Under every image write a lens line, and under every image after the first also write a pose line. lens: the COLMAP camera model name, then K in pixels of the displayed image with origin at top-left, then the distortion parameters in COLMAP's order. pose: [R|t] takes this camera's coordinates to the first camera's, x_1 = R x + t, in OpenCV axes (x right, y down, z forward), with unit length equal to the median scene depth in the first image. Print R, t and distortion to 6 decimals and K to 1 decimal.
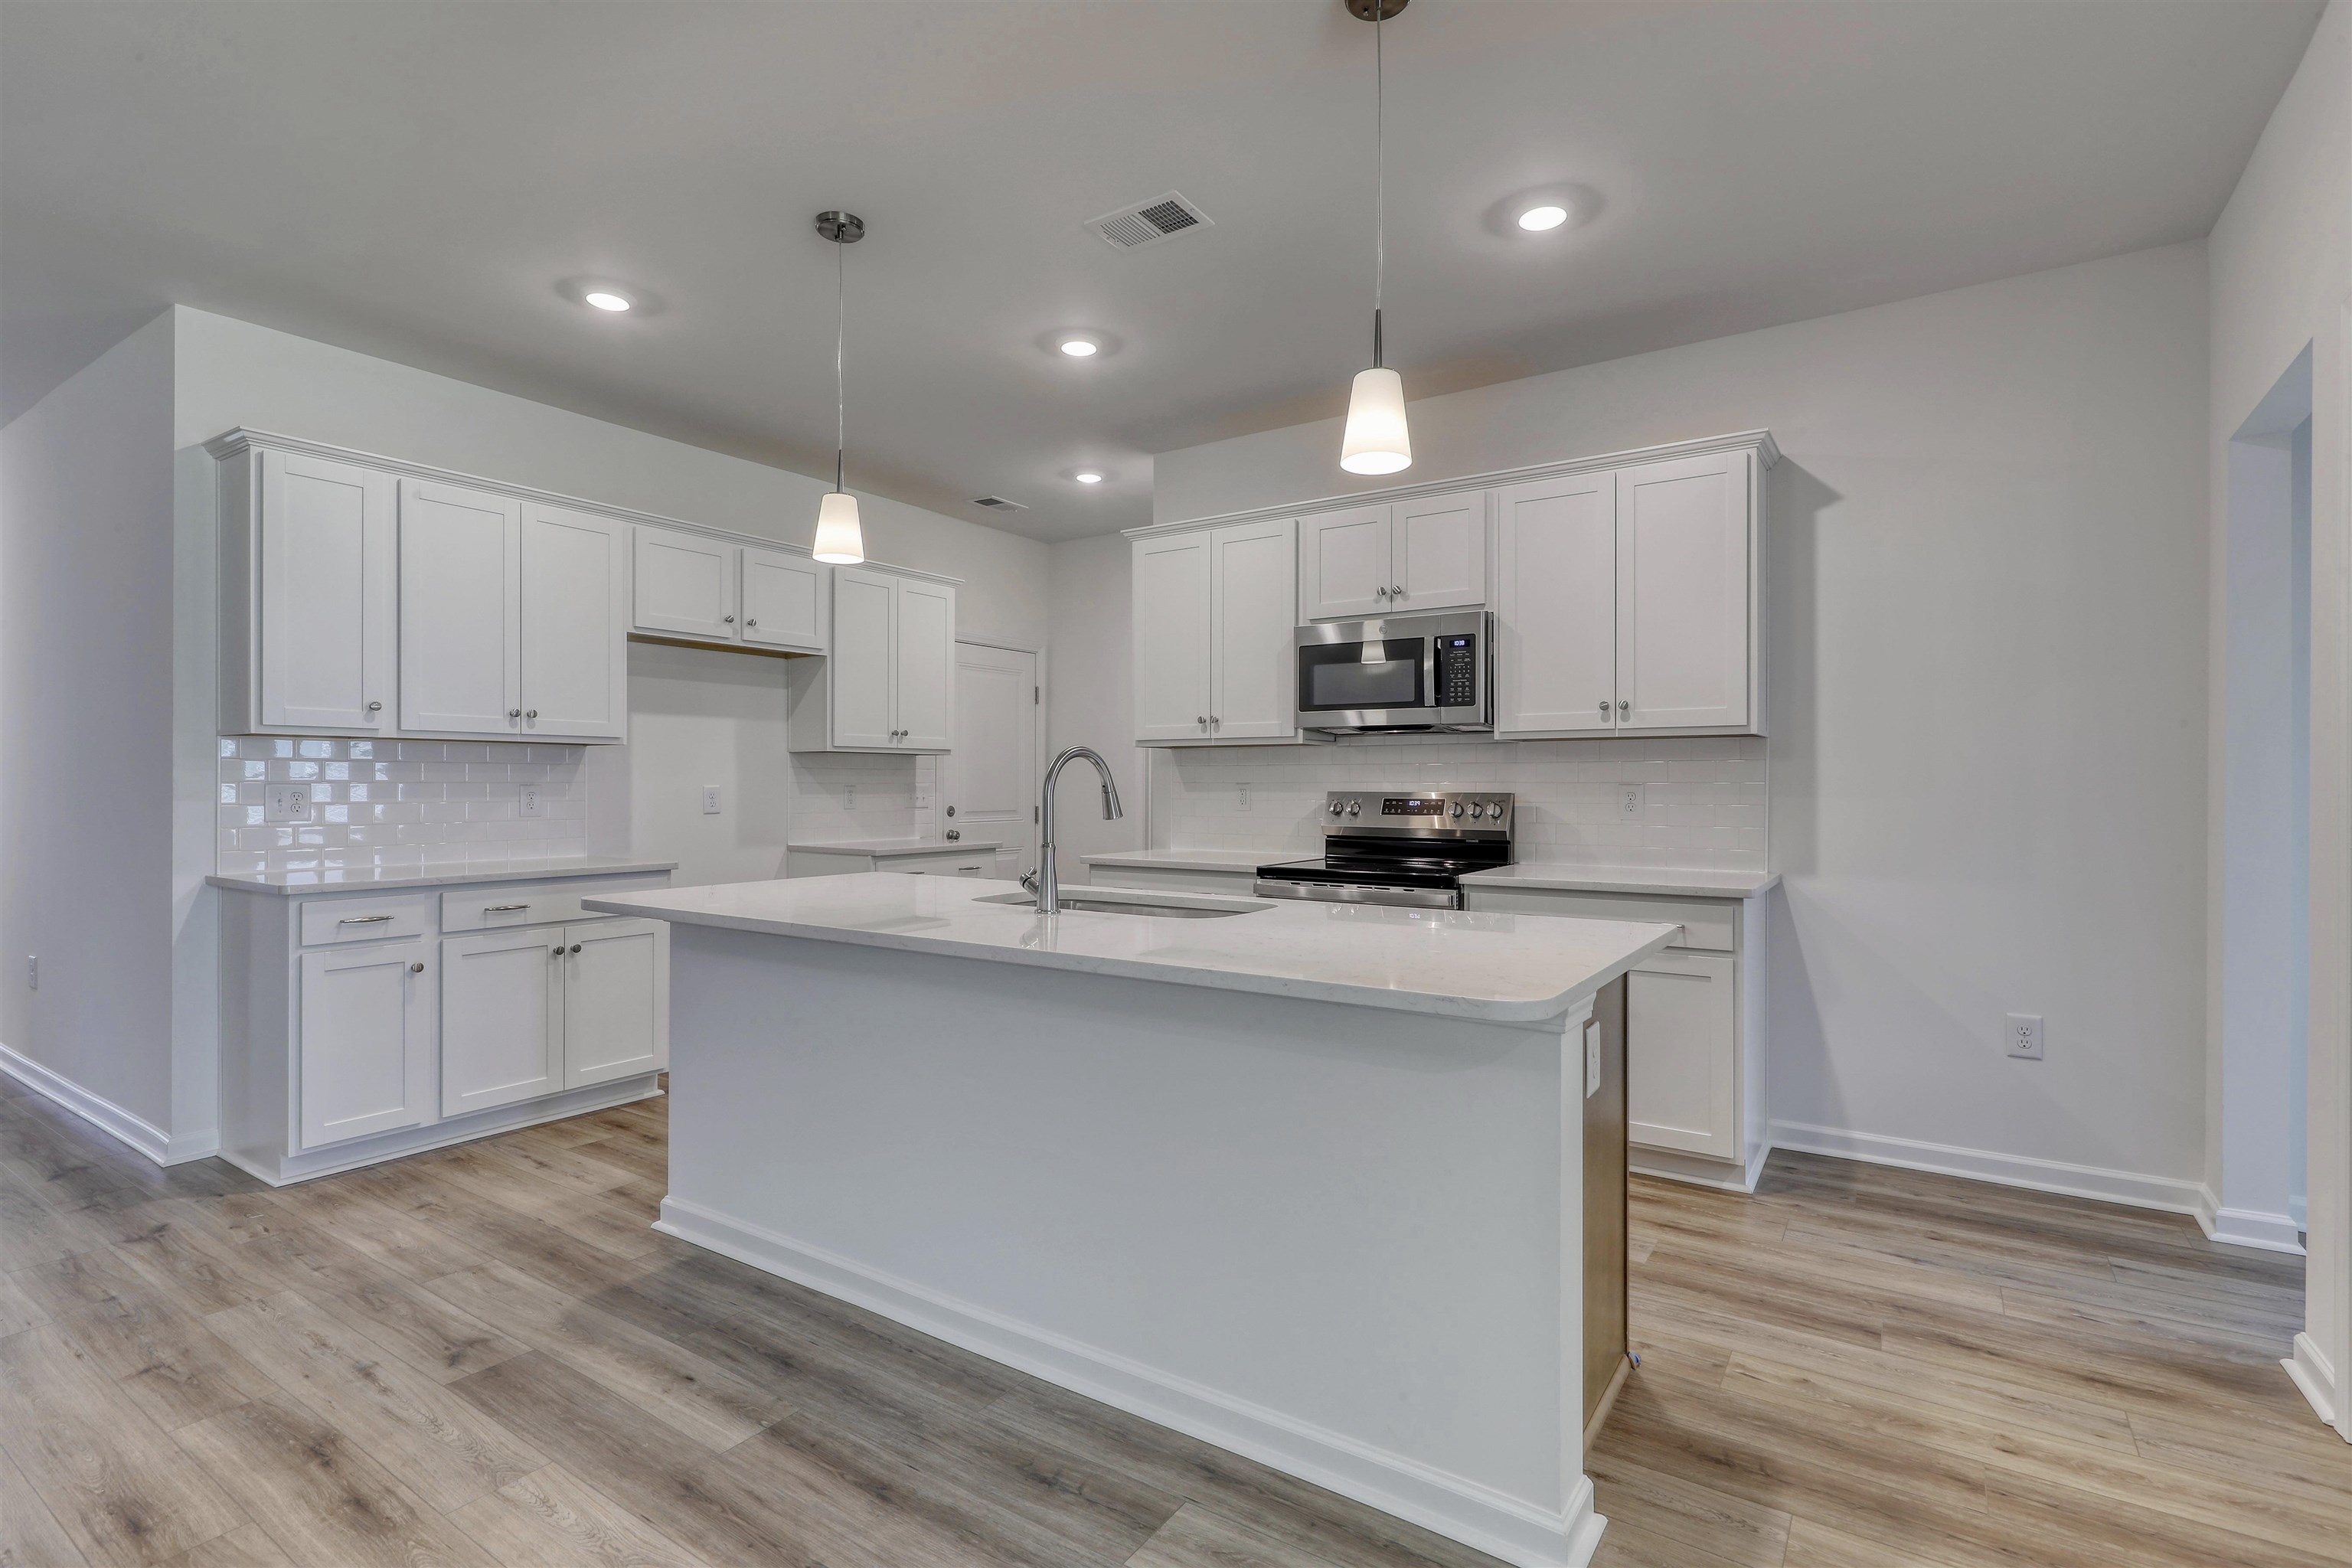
lens RADIAL K [[1117.5, 0, 1174.2], [0, 1117.5, 786.9], [0, 0, 1]] dist [0.004095, 0.000024]
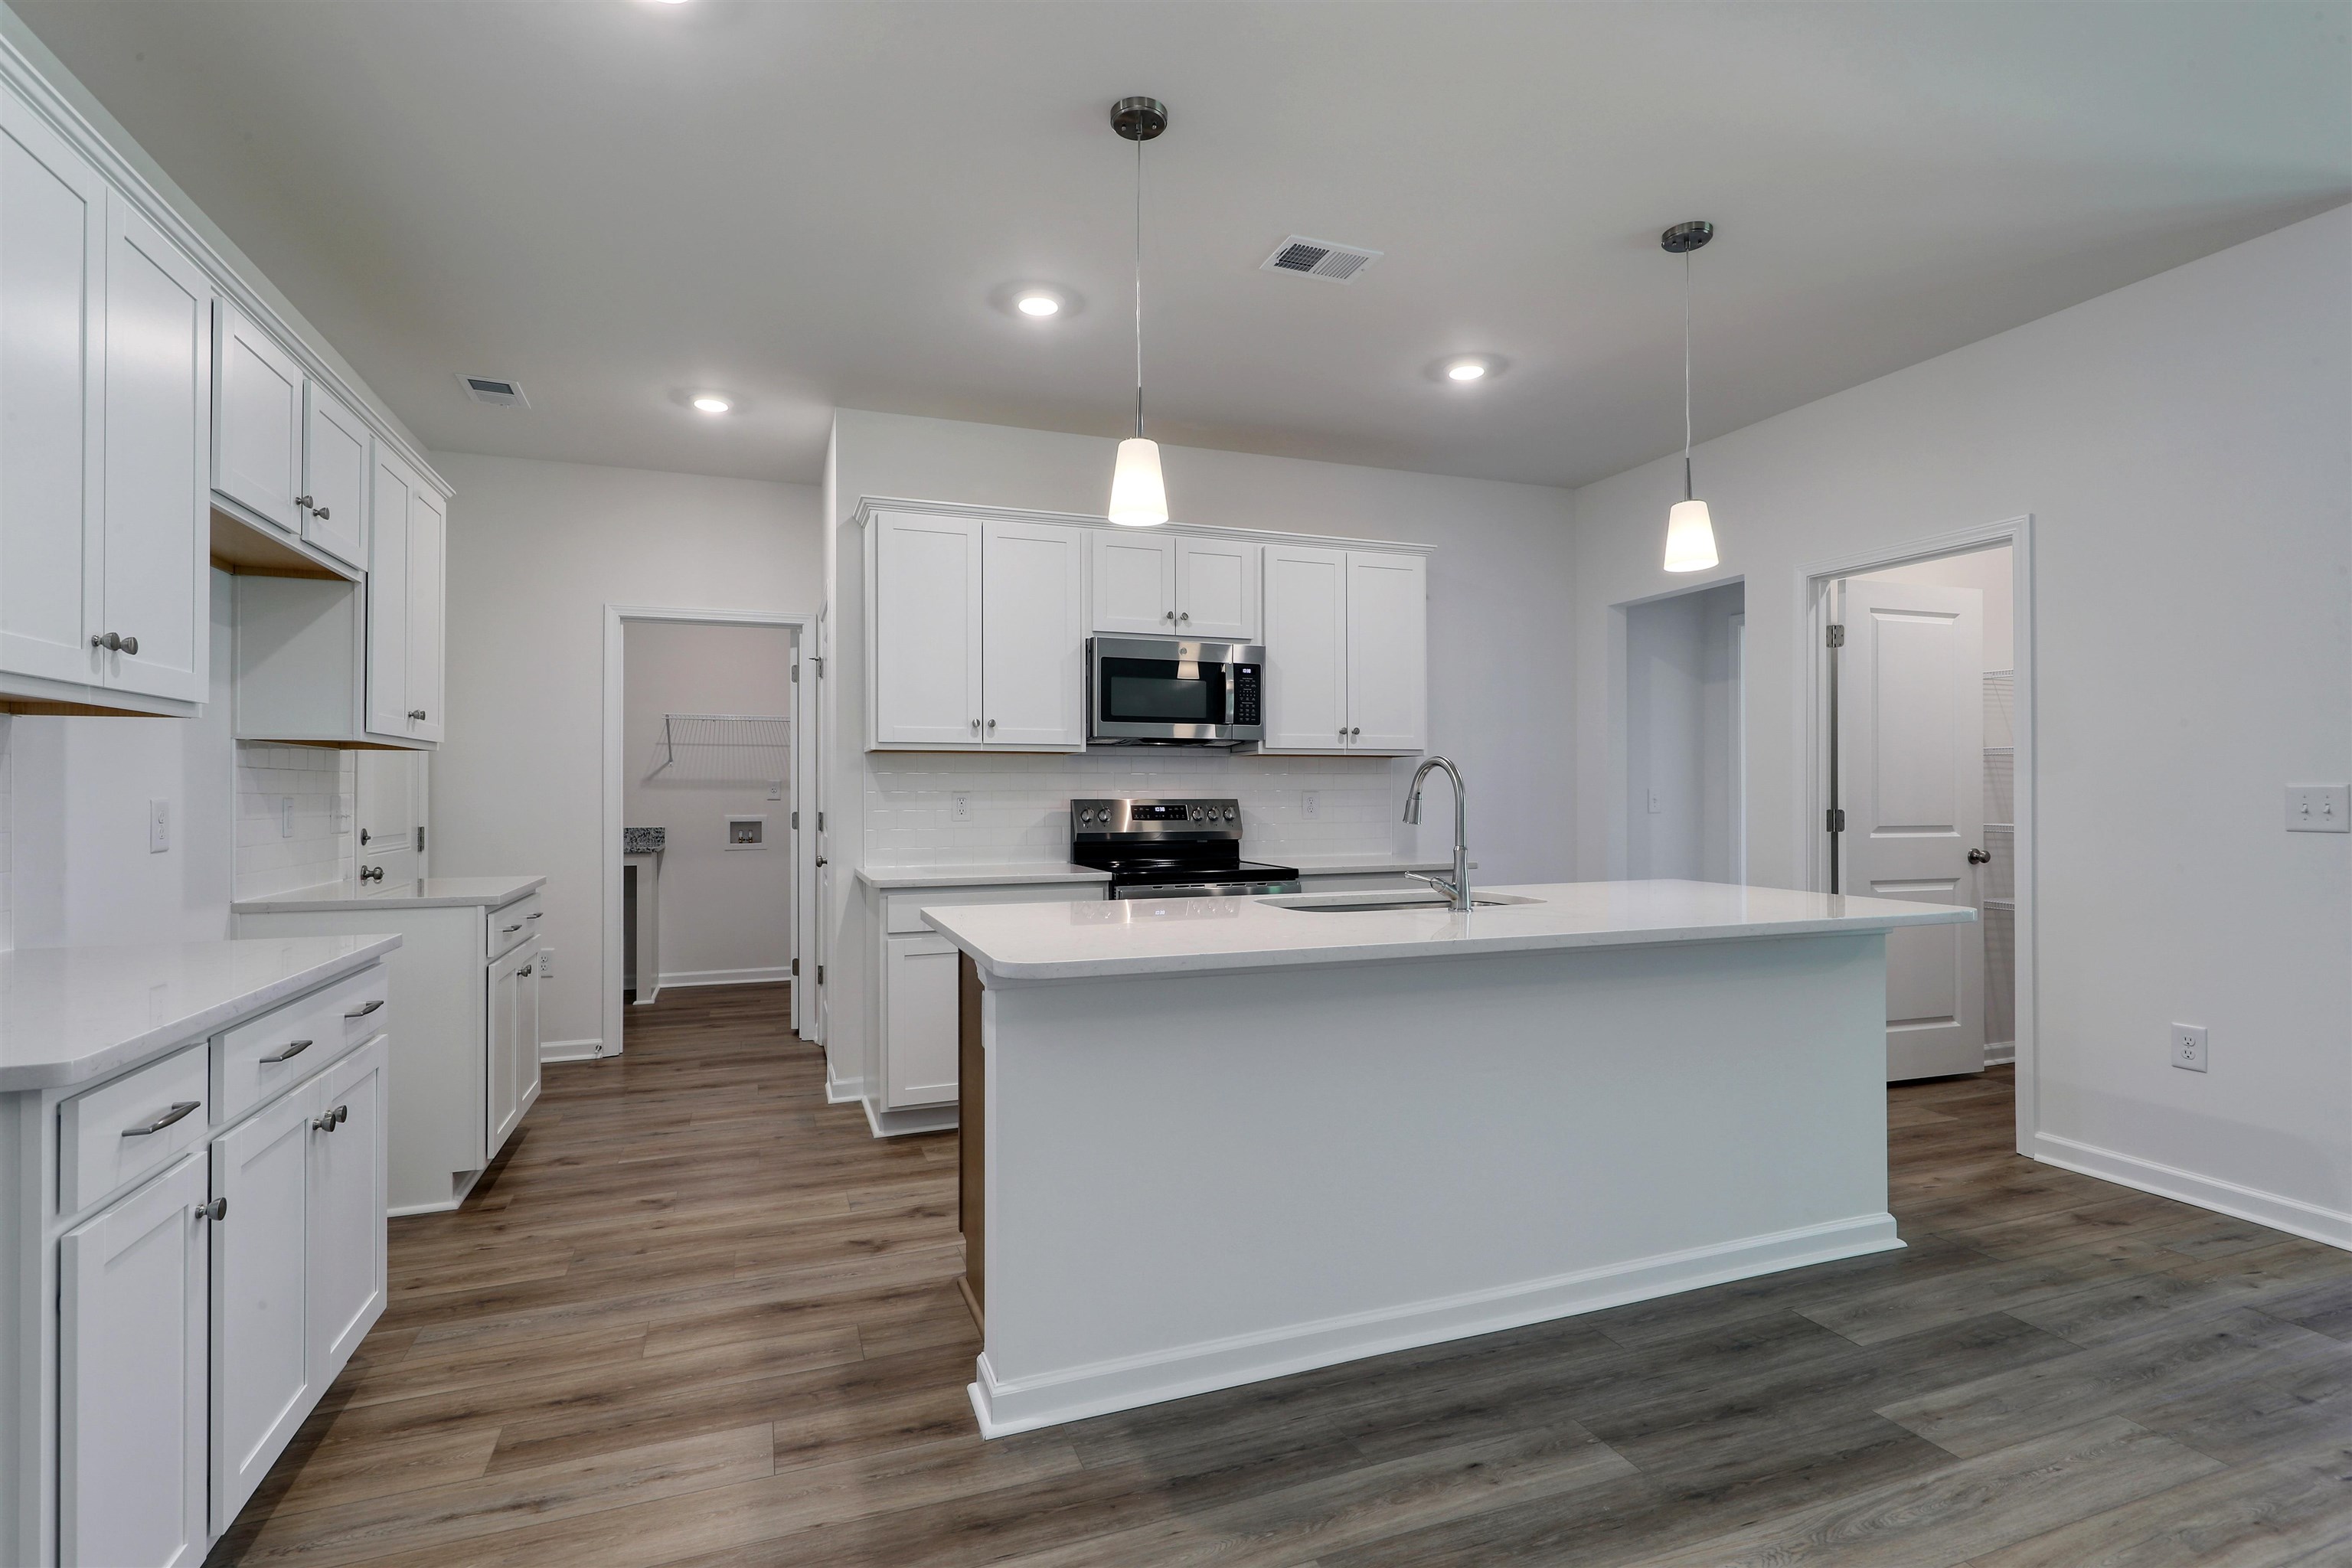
lens RADIAL K [[1117.5, 0, 1177.5], [0, 1117.5, 780.9], [0, 0, 1]] dist [0.004095, 0.000024]
pose [[0.573437, 0.007516, 0.819215, -0.736163], [0.006466, 0.999885, -0.013699, 0.002278], [-0.819224, 0.013152, 0.573323, 0.389870]]
